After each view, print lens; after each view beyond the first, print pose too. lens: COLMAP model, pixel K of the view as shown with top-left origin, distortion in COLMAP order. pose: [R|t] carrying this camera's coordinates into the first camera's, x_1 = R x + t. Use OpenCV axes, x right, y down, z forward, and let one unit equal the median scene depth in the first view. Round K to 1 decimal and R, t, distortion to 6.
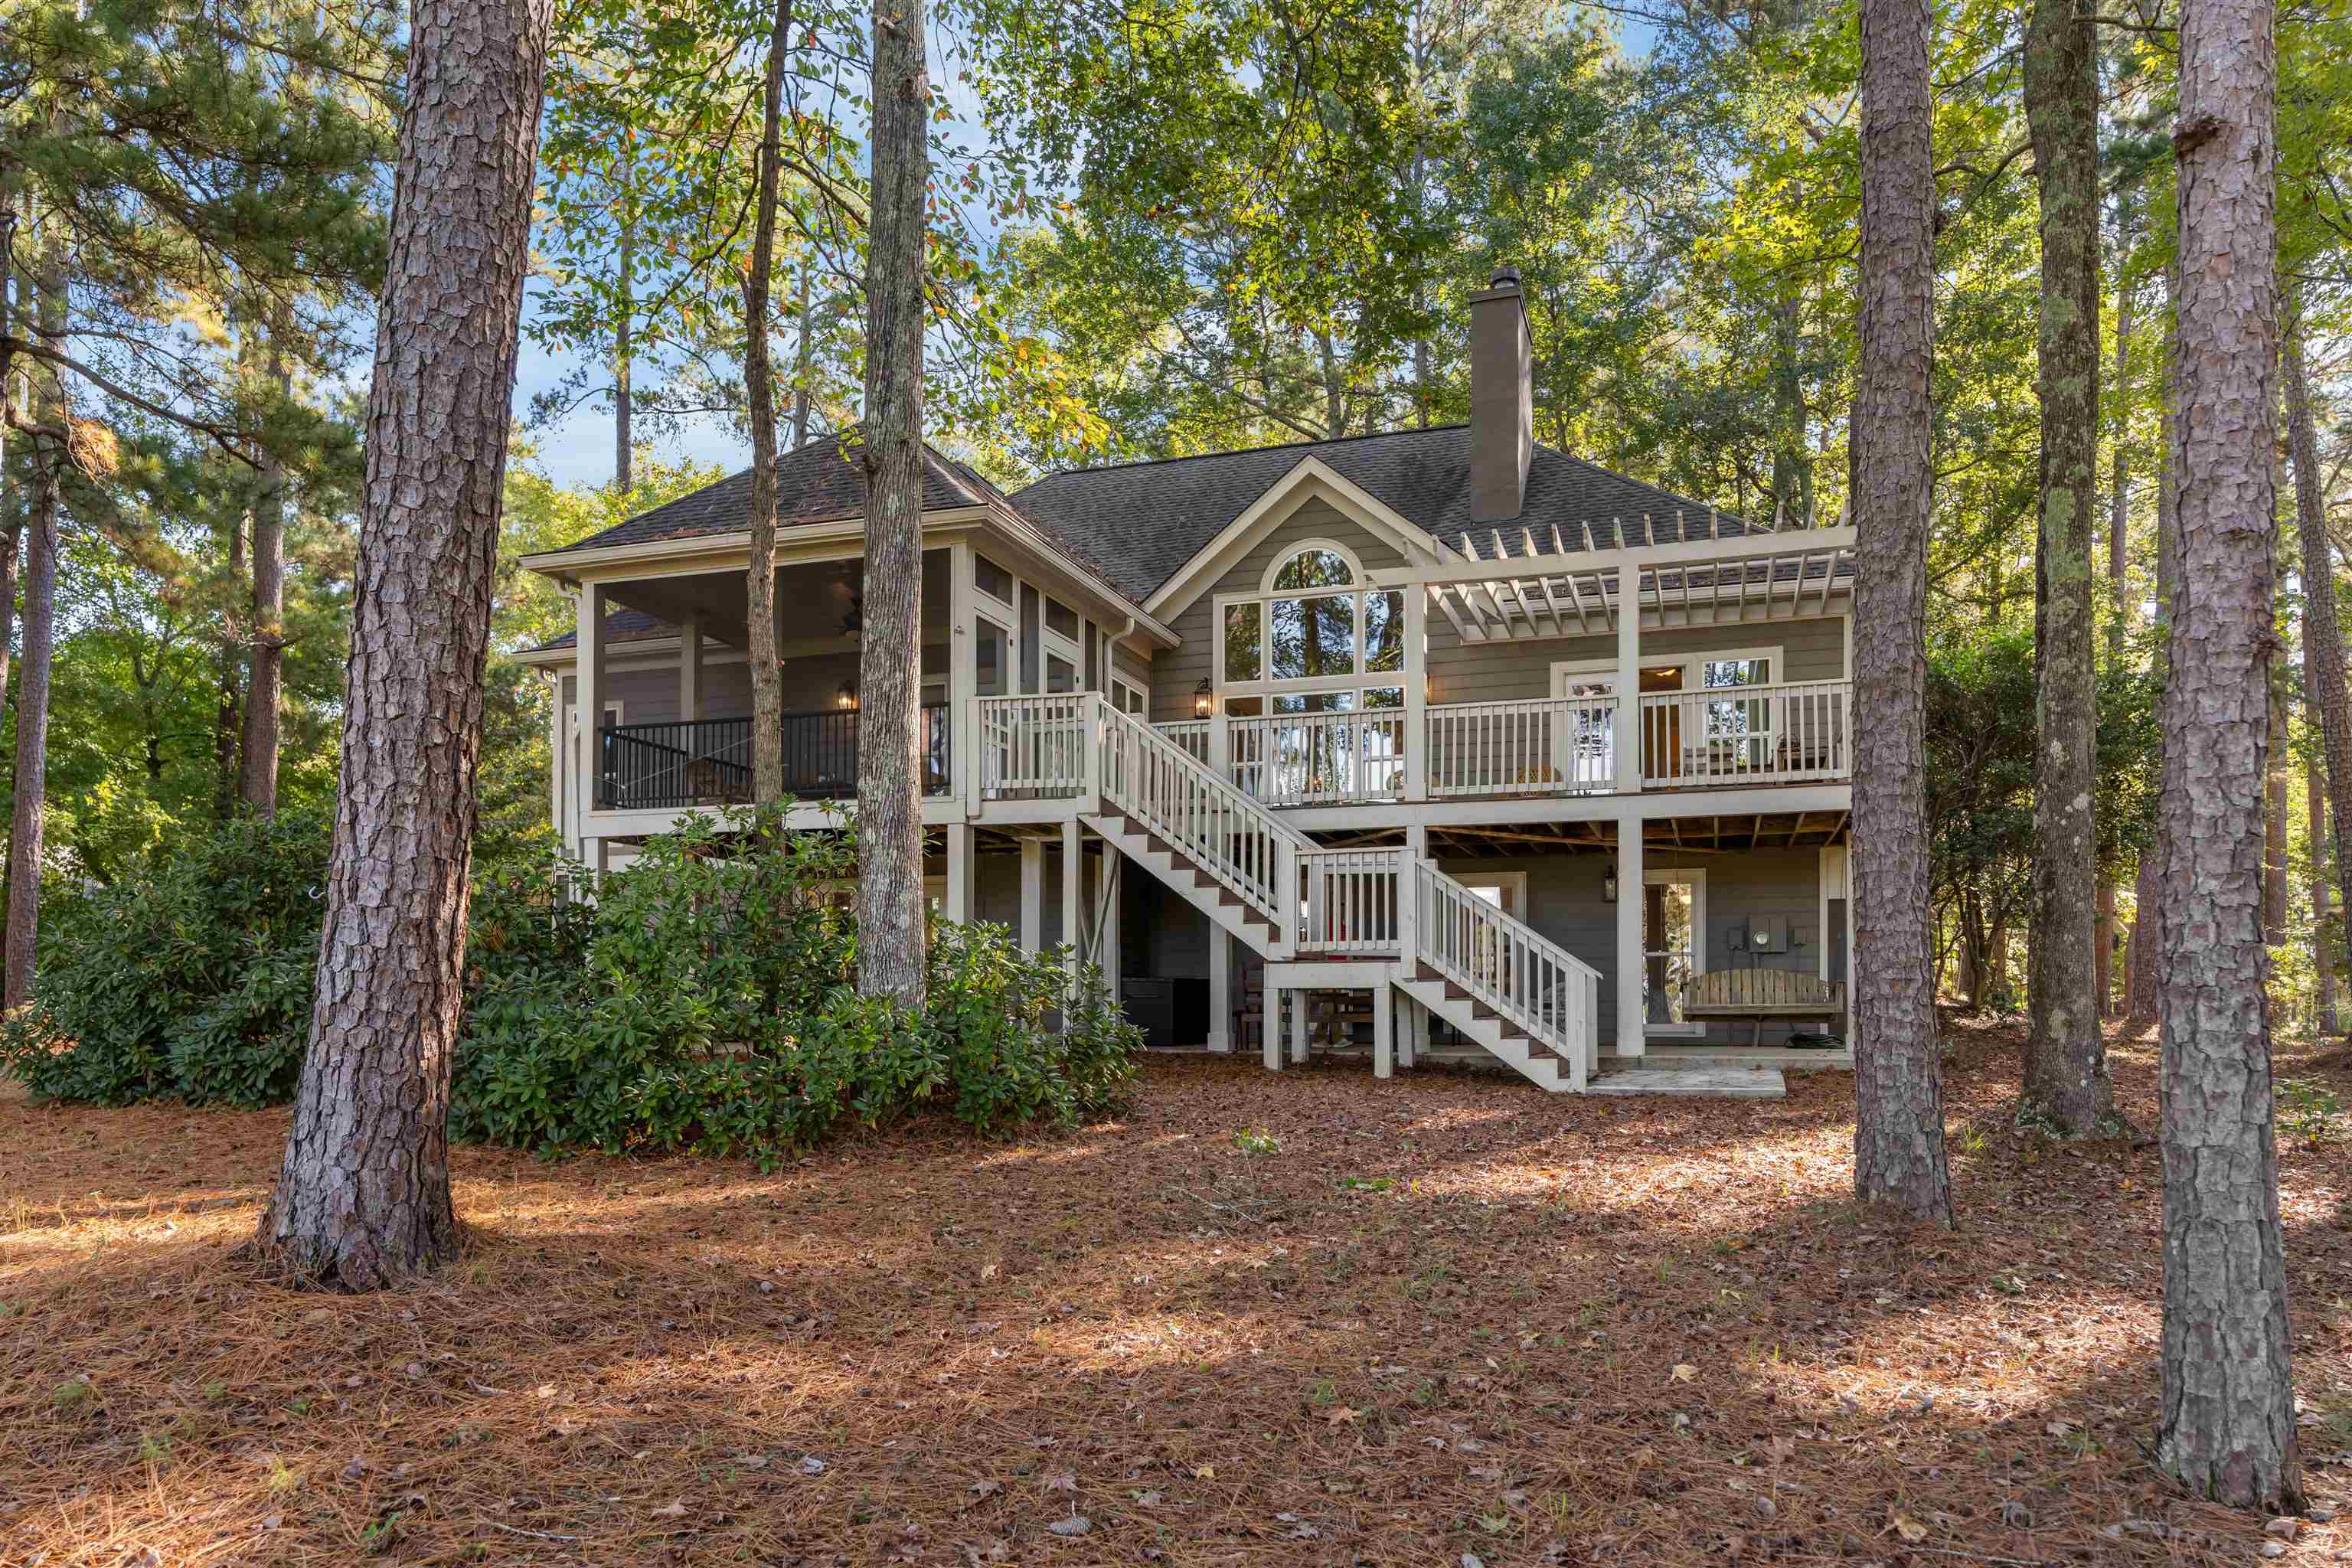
lens RADIAL K [[1557.3, 0, 1176.0], [0, 1557.3, 784.0], [0, 0, 1]] dist [-0.001880, 0.000074]
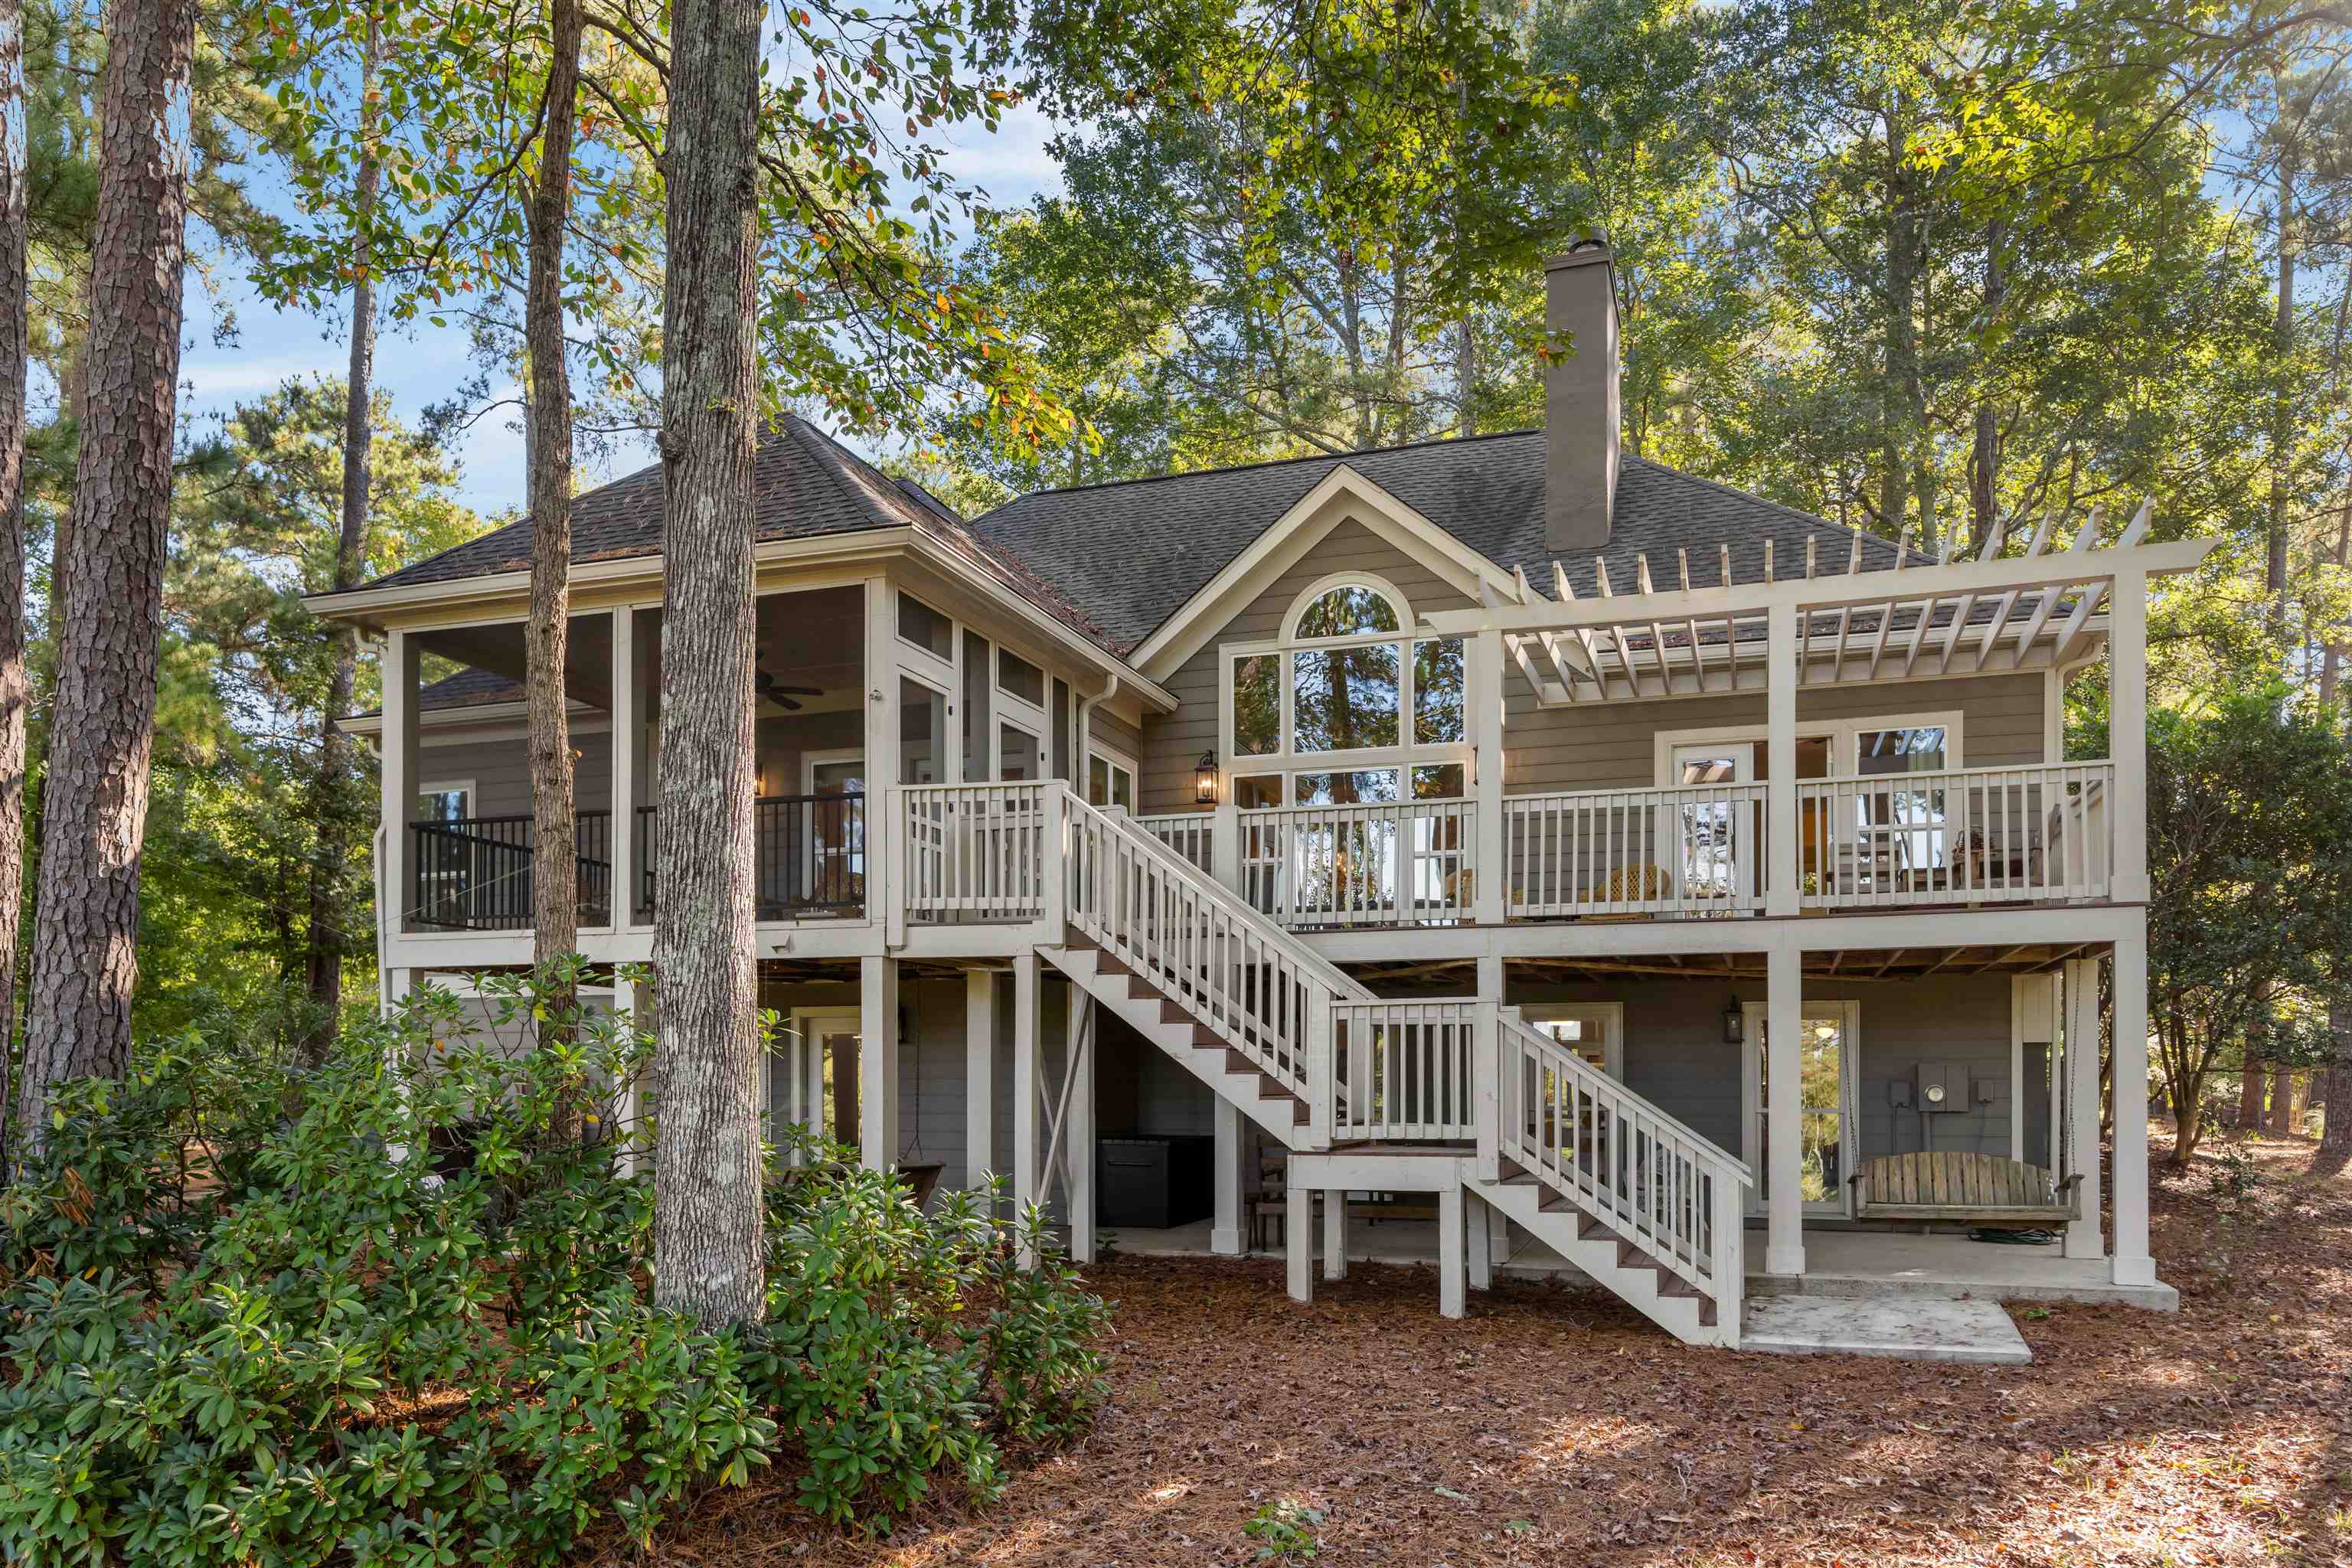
lens RADIAL K [[1629.8, 0, 1174.2], [0, 1629.8, 878.3], [0, 0, 1]] dist [0.002653, -0.000974]
pose [[0.999975, -0.001363, -0.006994, 0.007838], [0.001546, 0.999656, 0.026200, -0.030030], [0.006956, -0.026210, 0.999632, 0.209552]]
